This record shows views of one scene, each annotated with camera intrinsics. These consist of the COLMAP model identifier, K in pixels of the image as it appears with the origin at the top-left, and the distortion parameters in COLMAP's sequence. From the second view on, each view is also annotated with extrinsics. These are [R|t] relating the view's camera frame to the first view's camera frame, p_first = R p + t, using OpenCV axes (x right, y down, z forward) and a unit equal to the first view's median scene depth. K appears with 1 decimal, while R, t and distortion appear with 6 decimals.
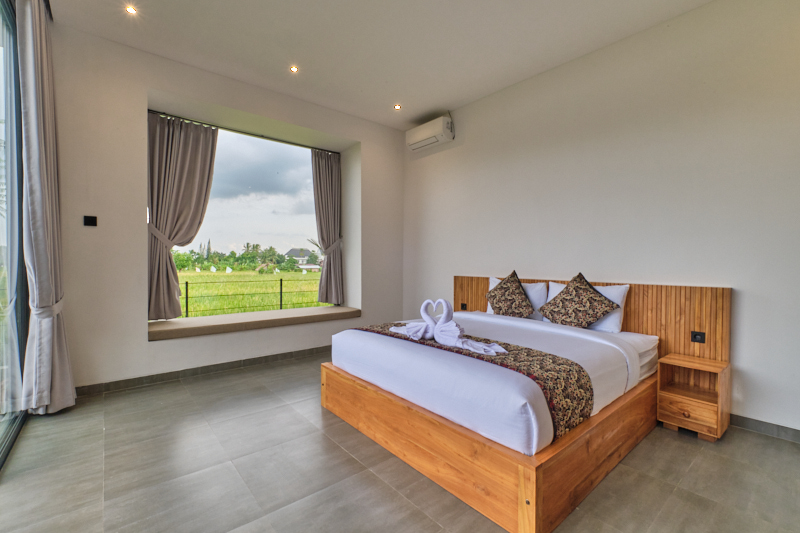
lens RADIAL K [[353.8, 0, 398.9], [0, 353.8, 263.3], [0, 0, 1]] dist [-0.001320, -0.002231]
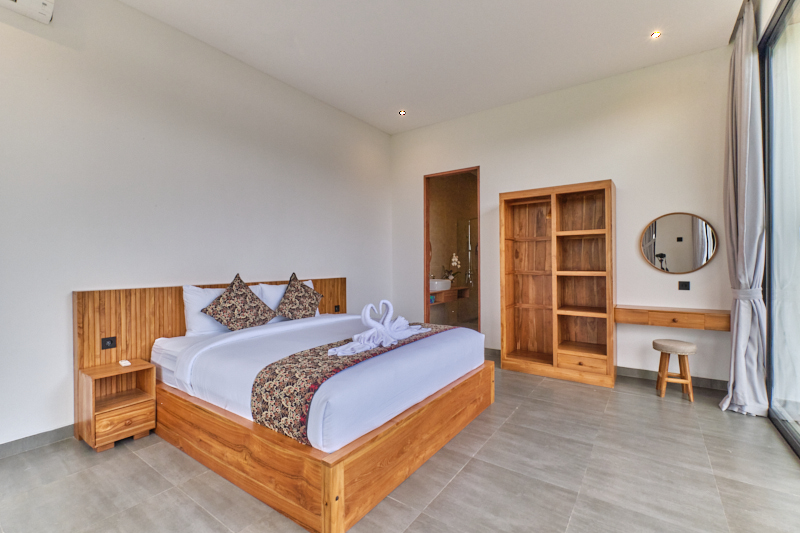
lens RADIAL K [[353.8, 0, 397.2], [0, 353.8, 267.6], [0, 0, 1]] dist [-0.001320, -0.002231]
pose [[-0.258062, -0.012887, 0.966042, -0.649073], [0.013525, 0.999765, 0.016950, -0.004227], [-0.966034, 0.017439, -0.257827, 0.921453]]
